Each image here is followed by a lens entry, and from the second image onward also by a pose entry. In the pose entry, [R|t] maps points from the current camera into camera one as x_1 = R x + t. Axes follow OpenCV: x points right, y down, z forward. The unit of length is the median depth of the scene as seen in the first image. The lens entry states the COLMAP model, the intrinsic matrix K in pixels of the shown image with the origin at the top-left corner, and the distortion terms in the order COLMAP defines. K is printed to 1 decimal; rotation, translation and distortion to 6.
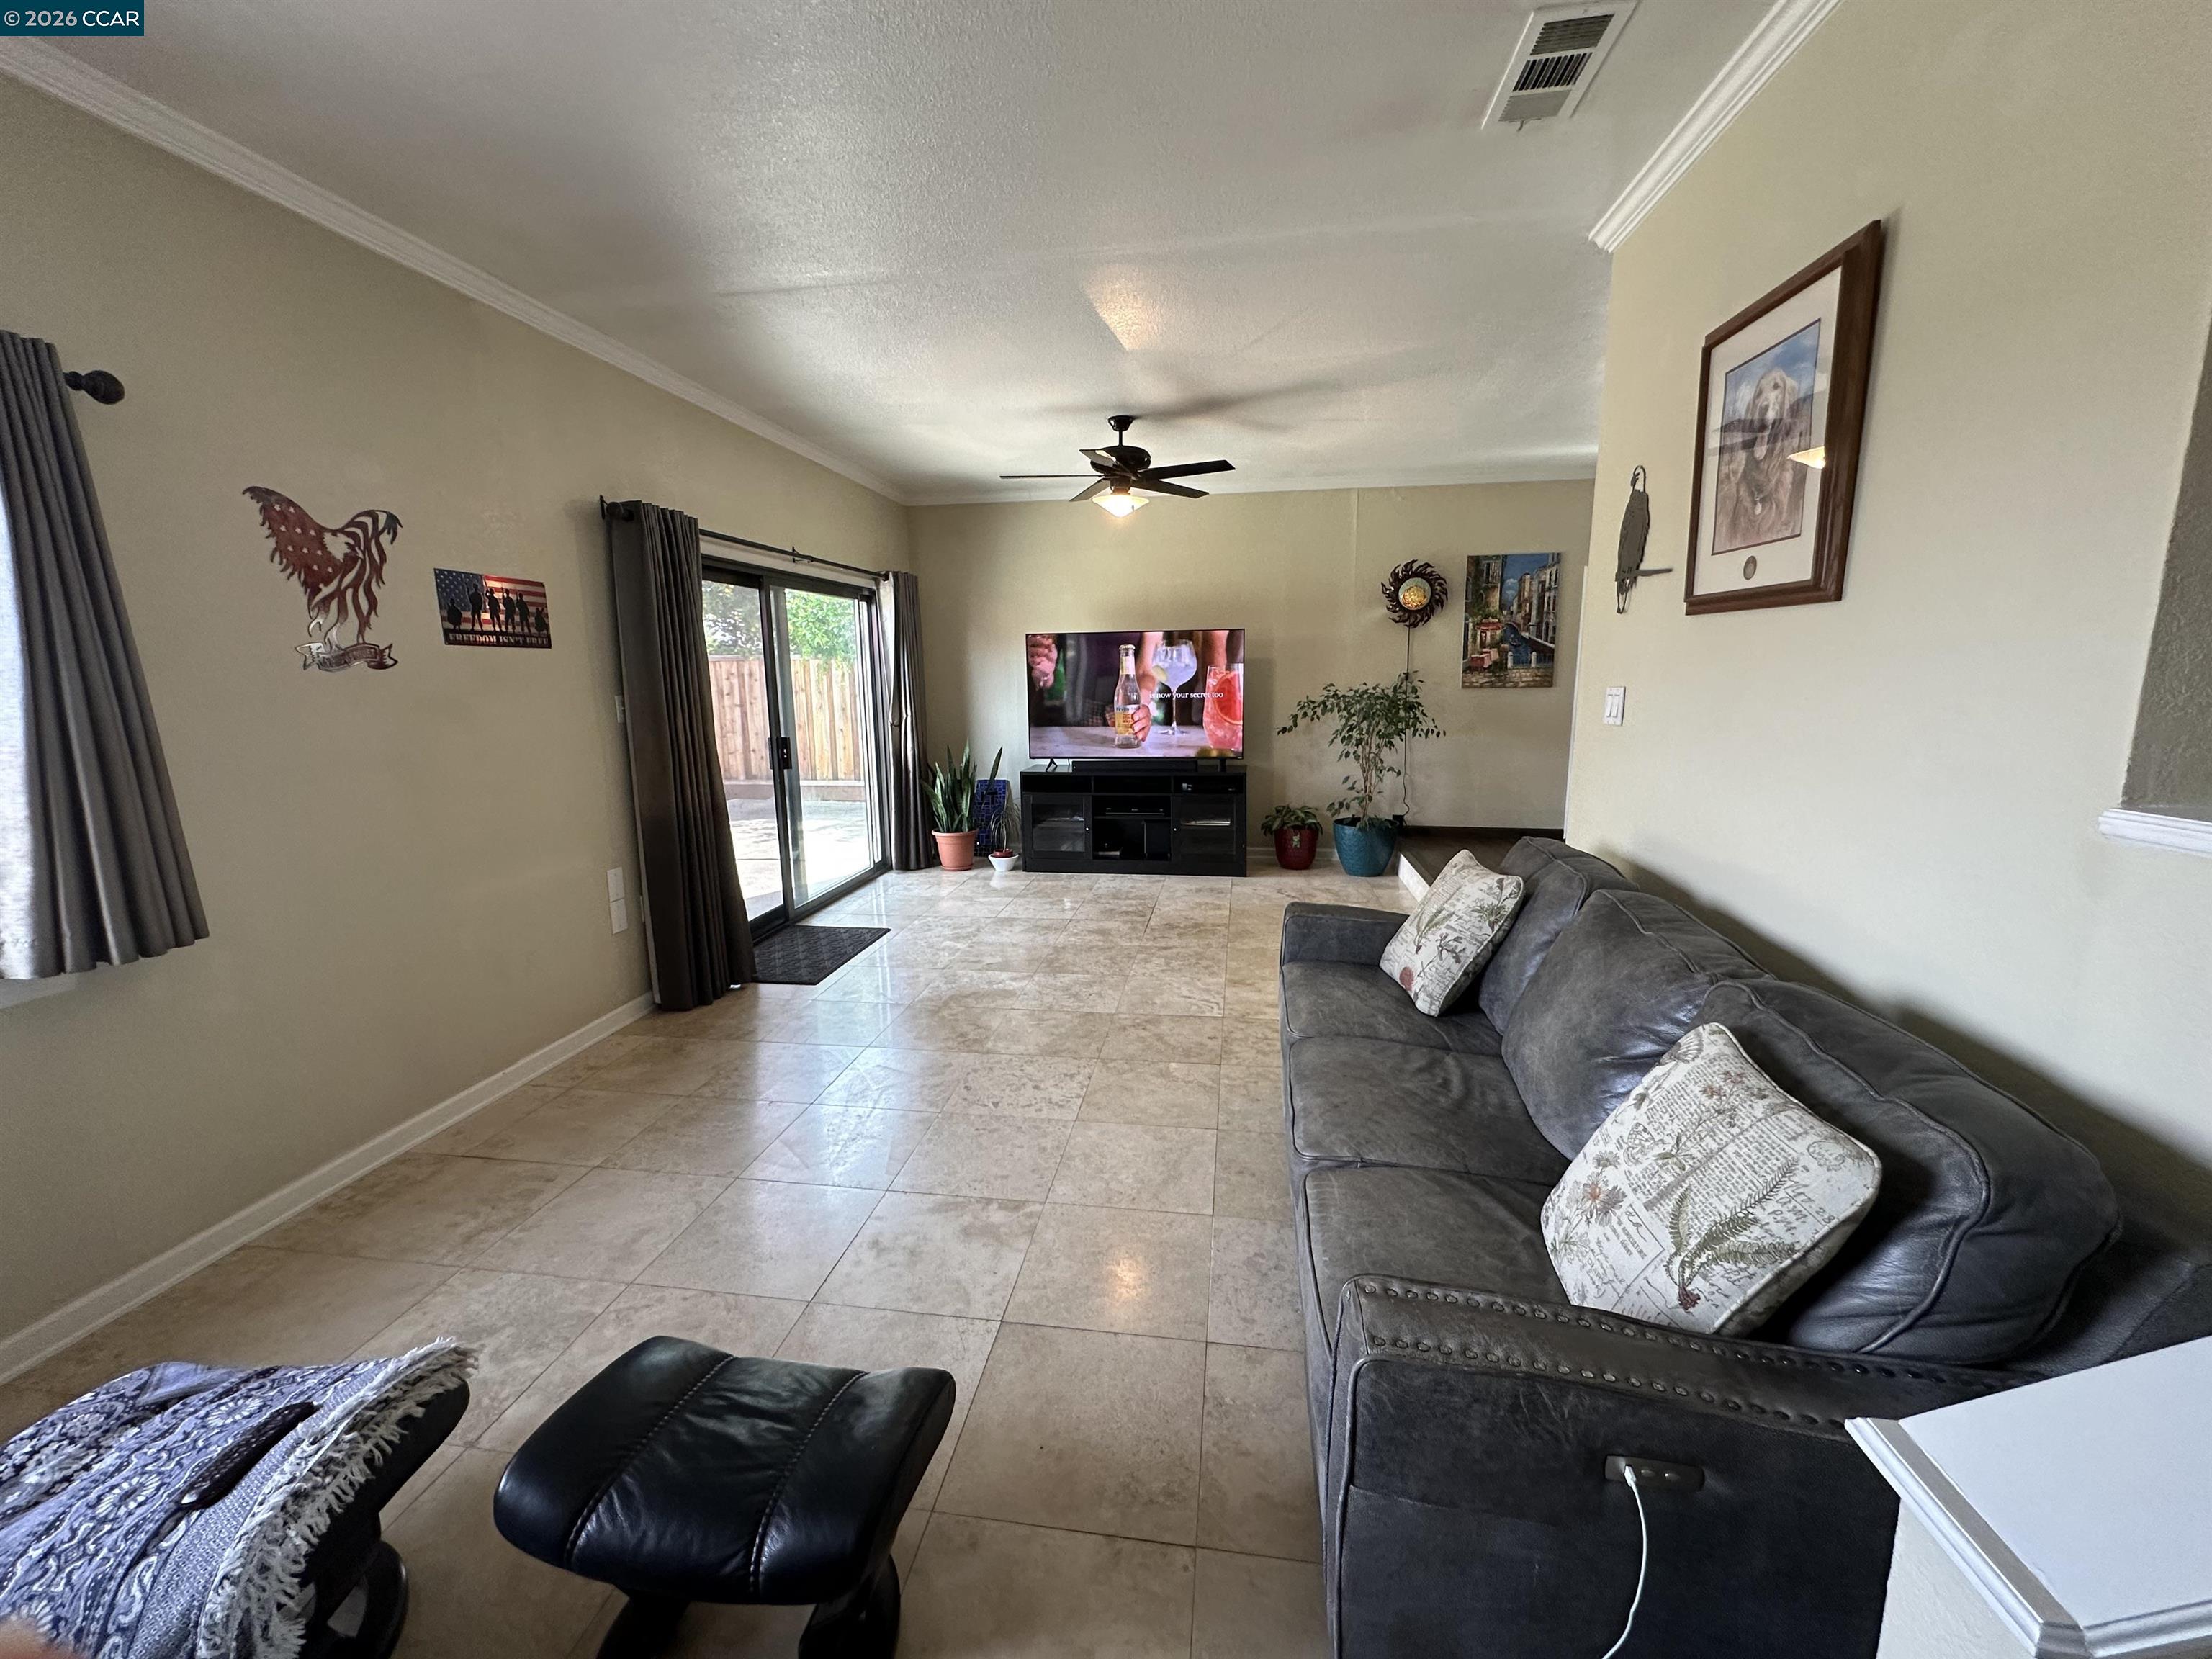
lens RADIAL K [[878.7, 0, 1102.8], [0, 878.7, 831.1], [0, 0, 1]] dist [-0.002101, -0.000242]
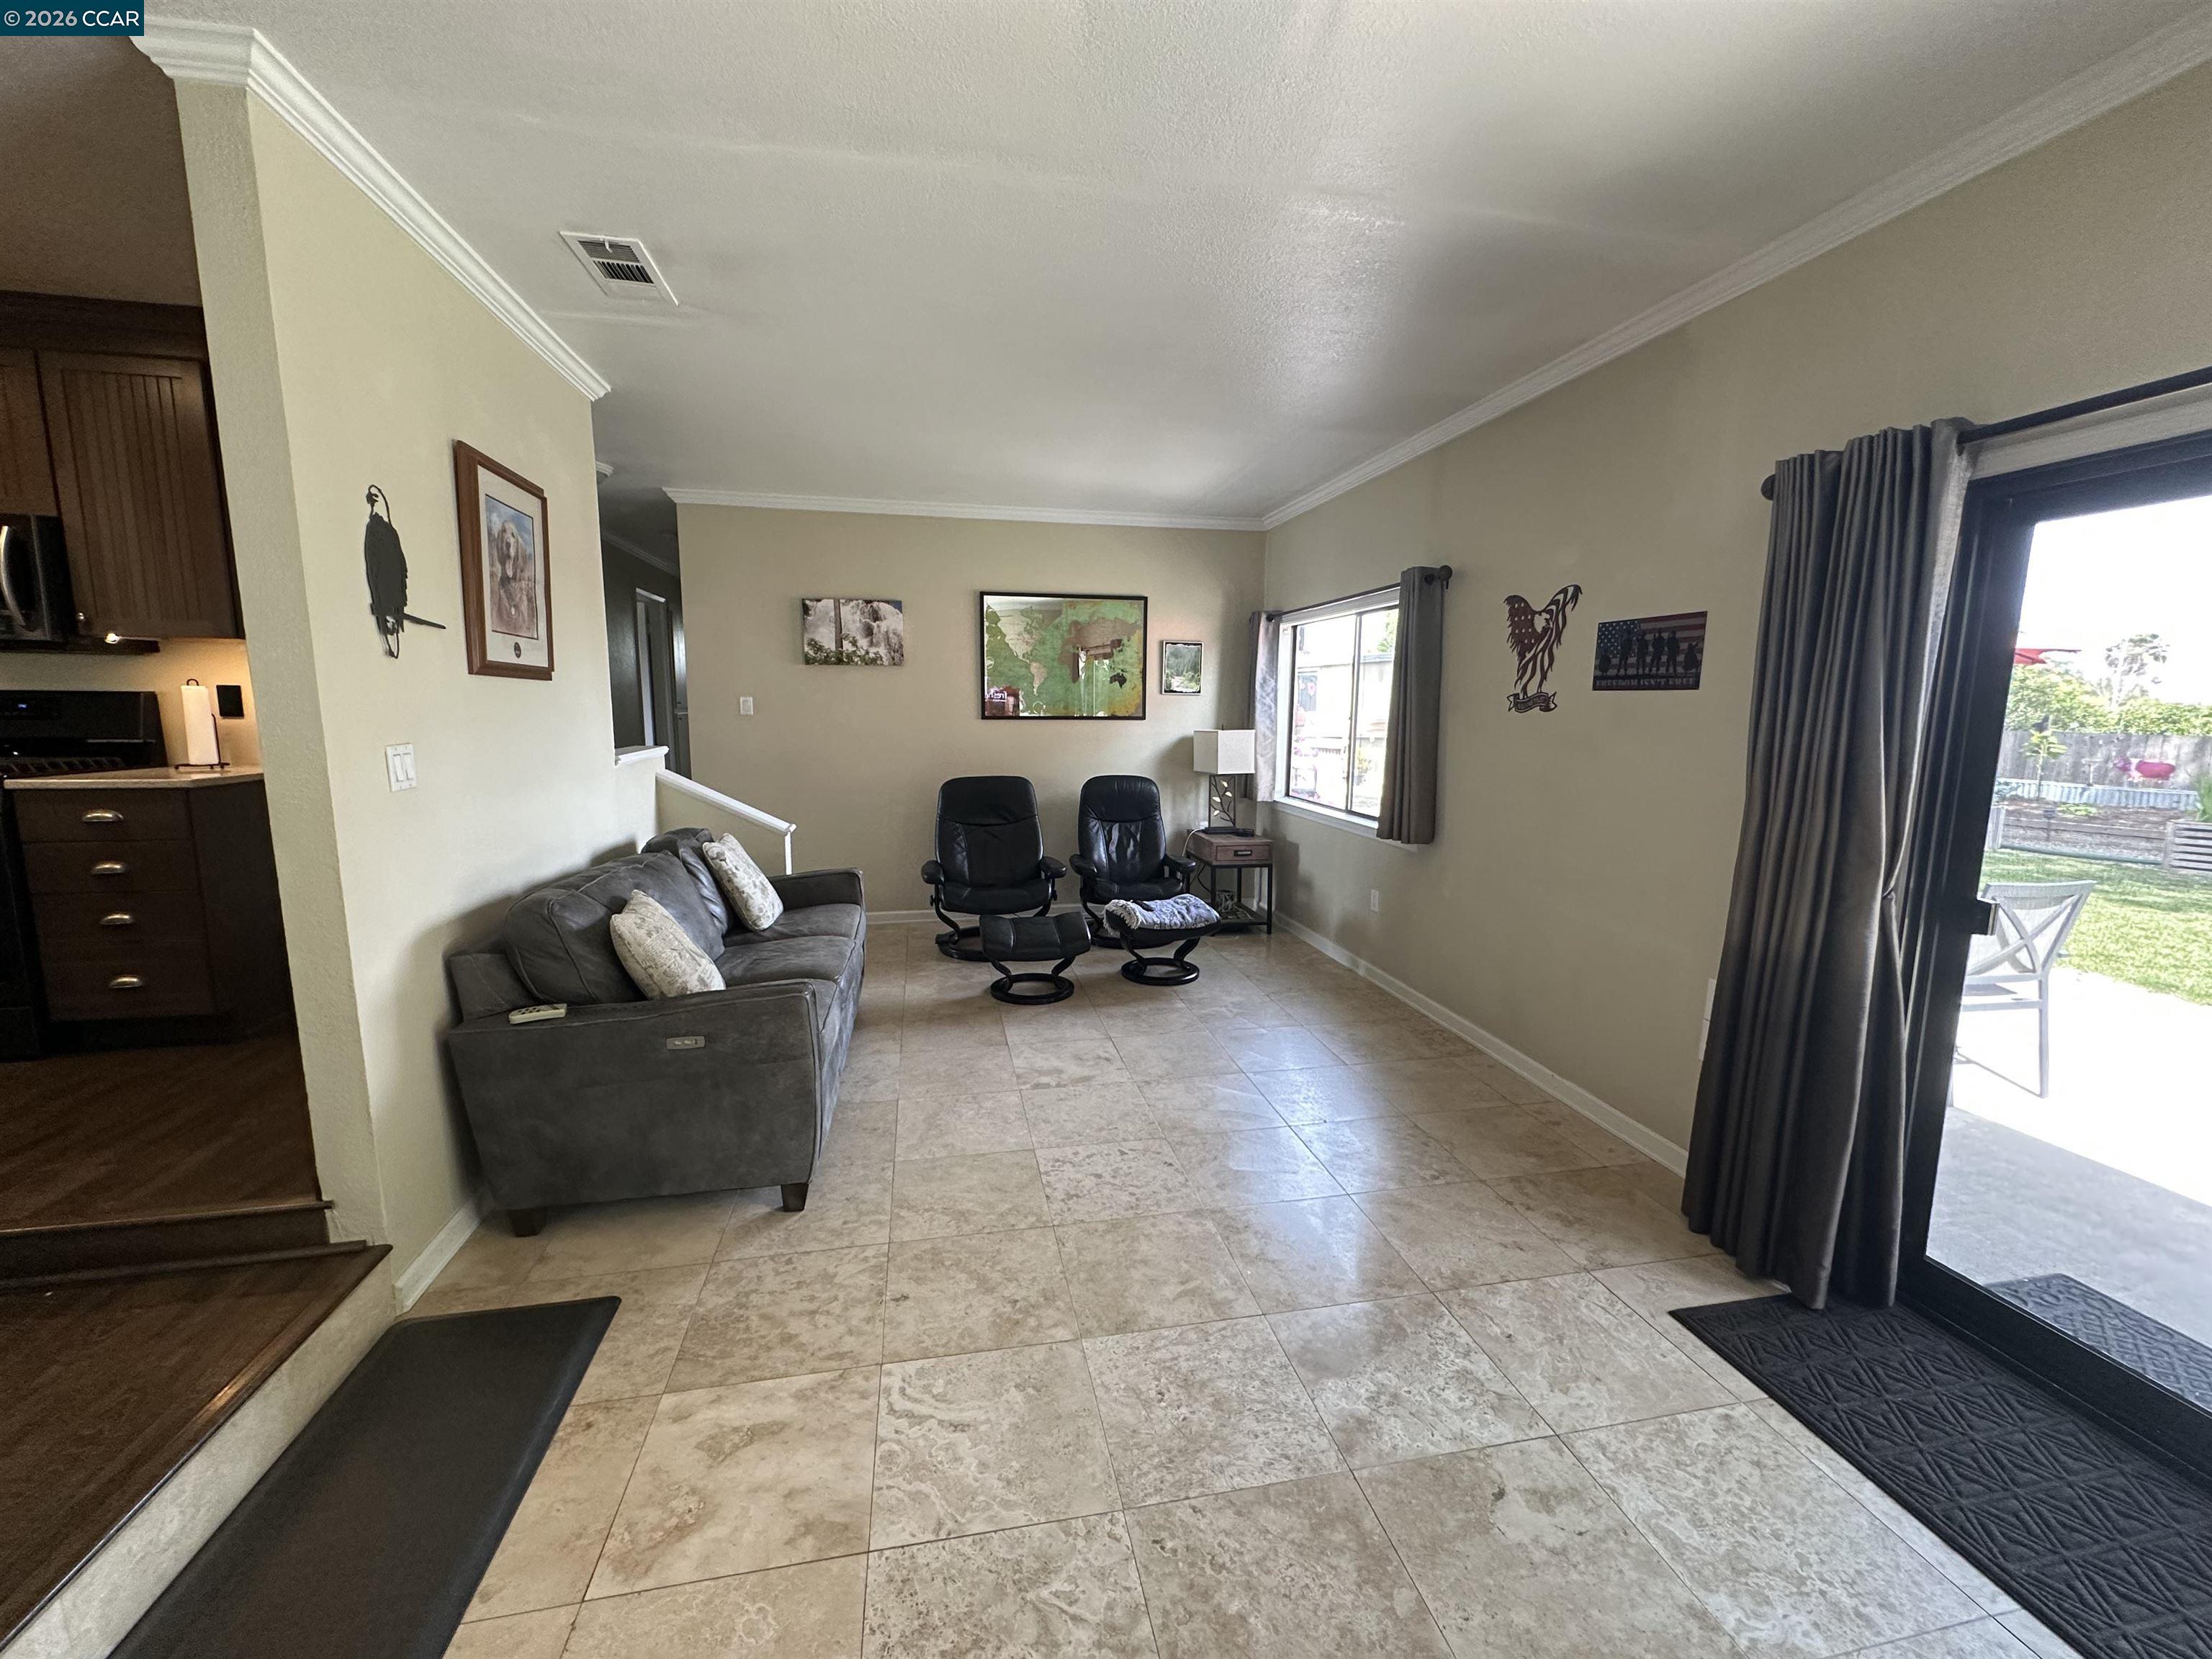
lens RADIAL K [[878.7, 0, 1104.1], [0, 878.7, 833.3], [0, 0, 1]] dist [-0.002101, -0.000242]
pose [[-0.938021, 0.055717, -0.342071, 0.166509], [-0.058058, 0.947784, 0.313583, -0.261382], [0.341681, 0.314007, -0.885807, 1.352435]]
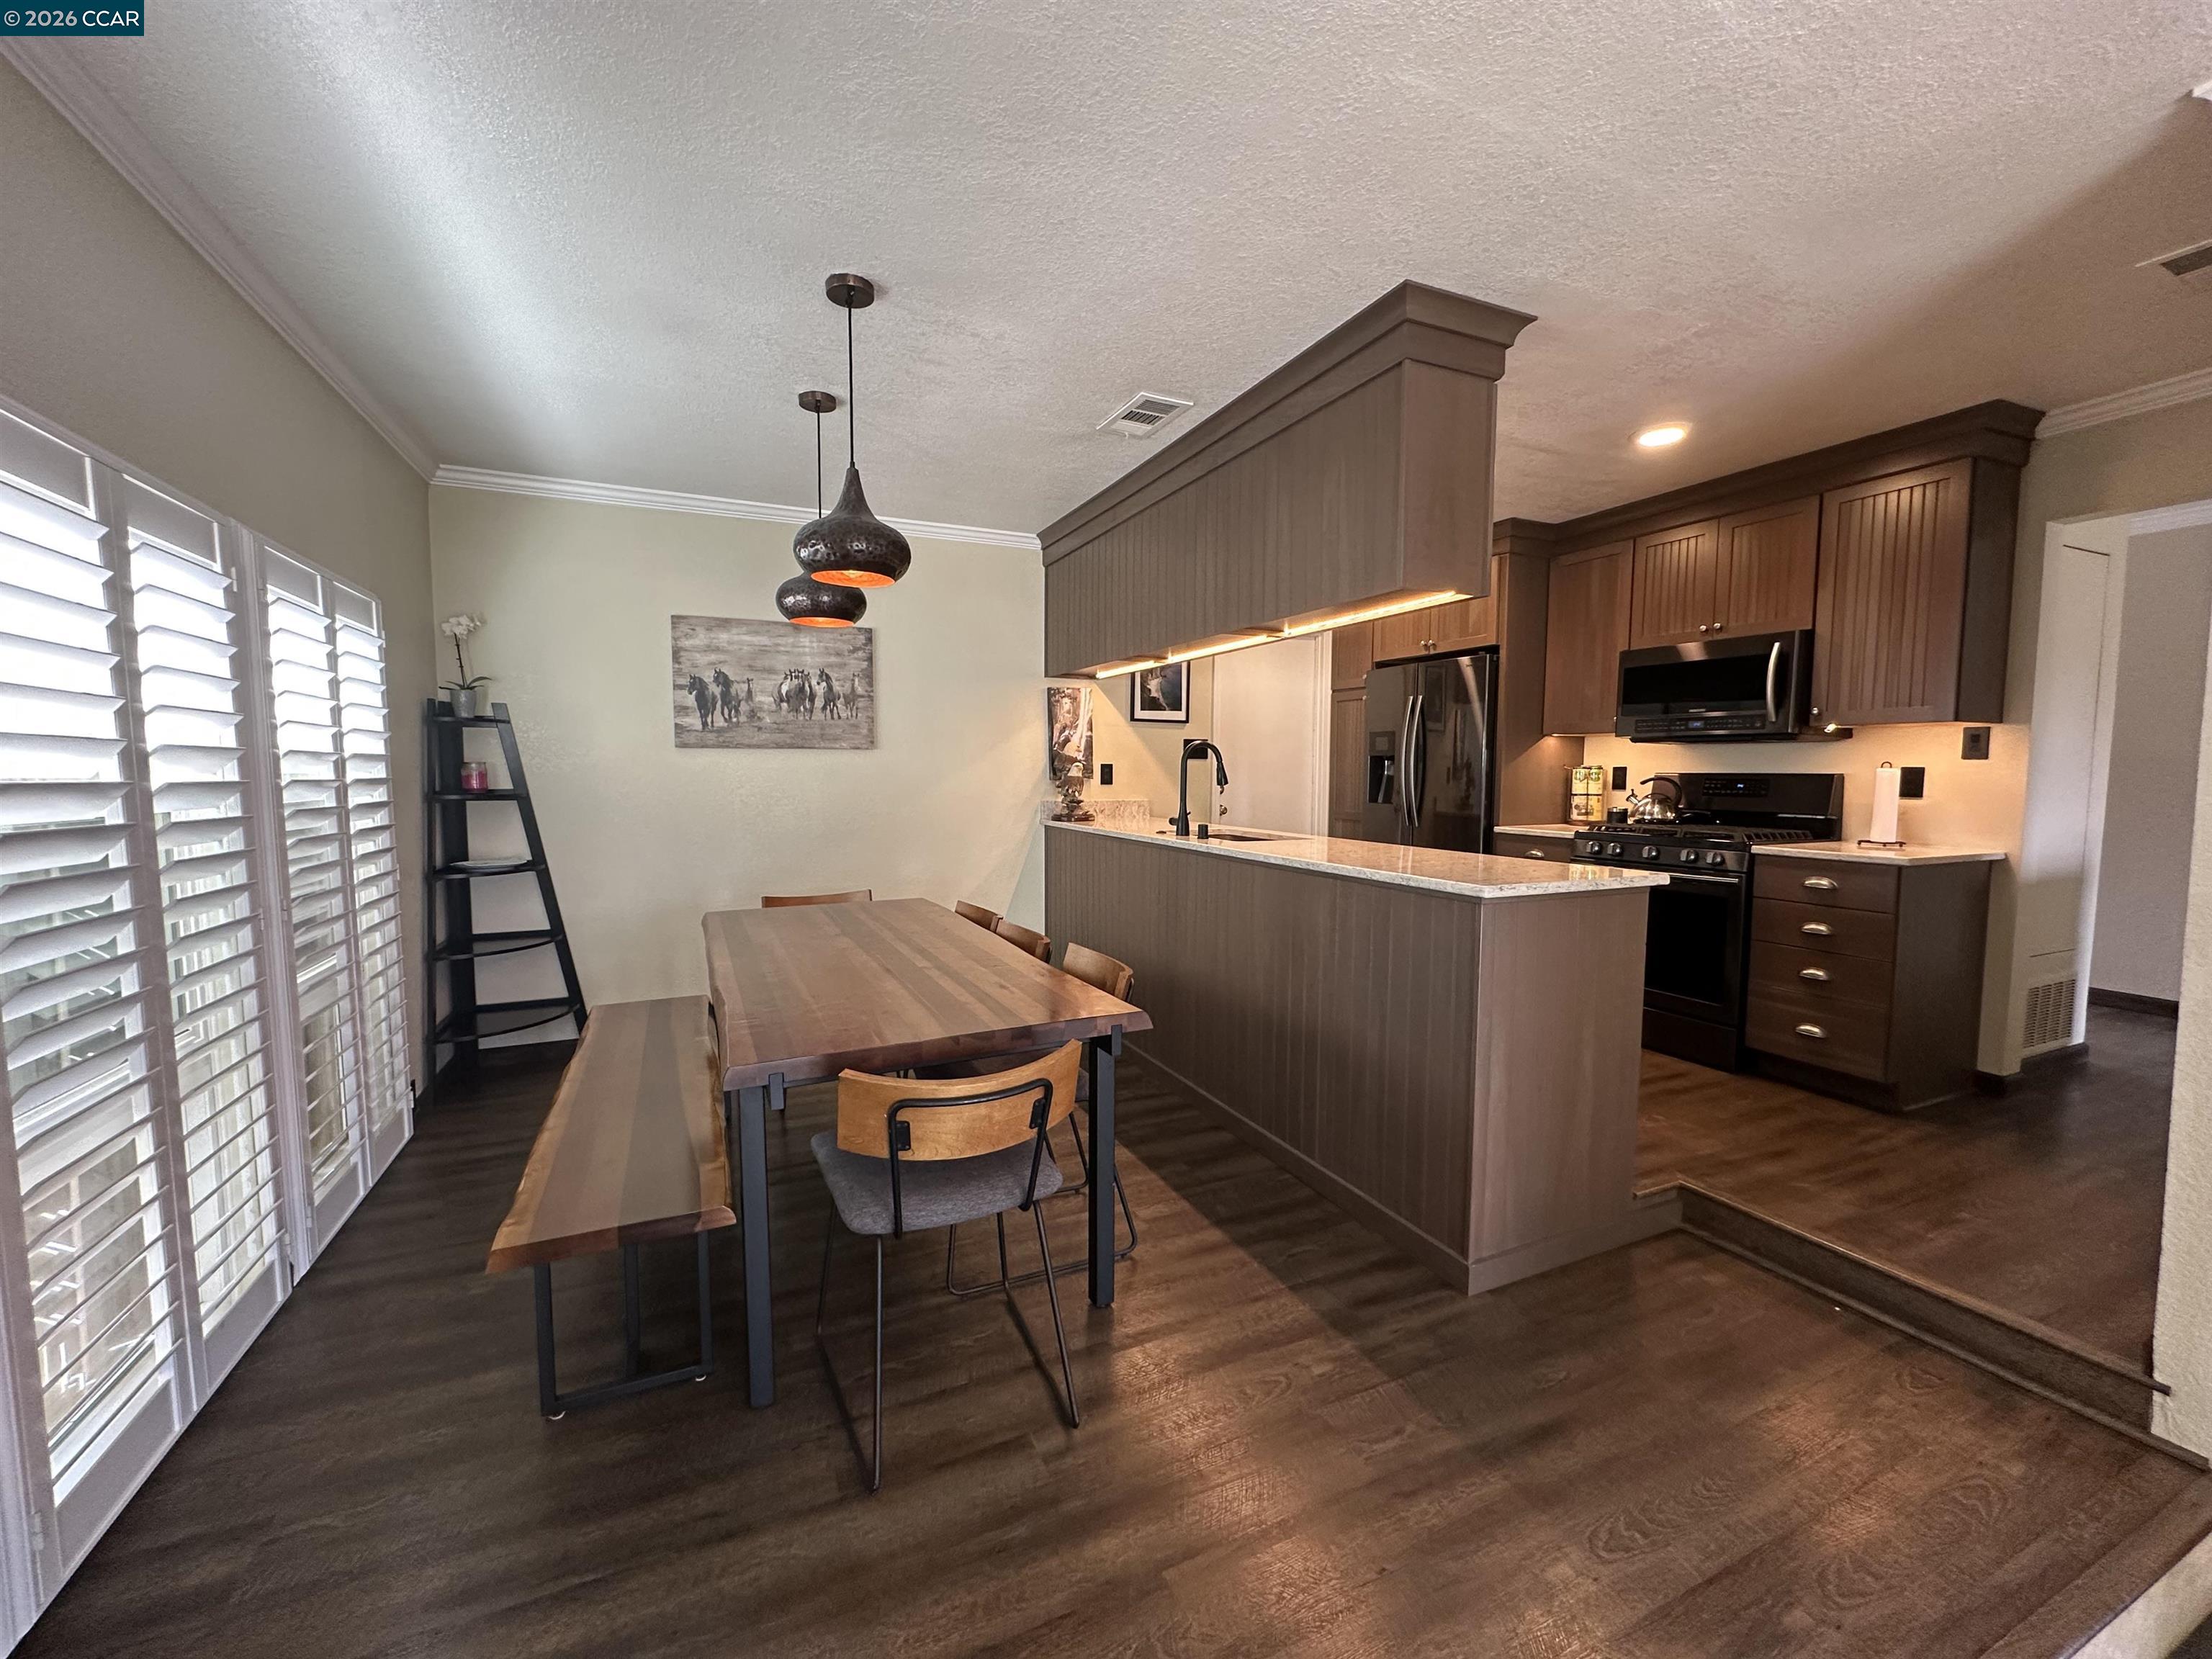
lens RADIAL K [[878.7, 0, 1110.6], [0, 878.7, 833.2], [0, 0, 1]] dist [-0.002101, -0.000242]
pose [[-0.548281, -0.046043, 0.835026, 0.371505], [0.154052, 0.975836, 0.154958, -0.276216], [-0.821983, 0.213598, -0.527939, 1.398999]]
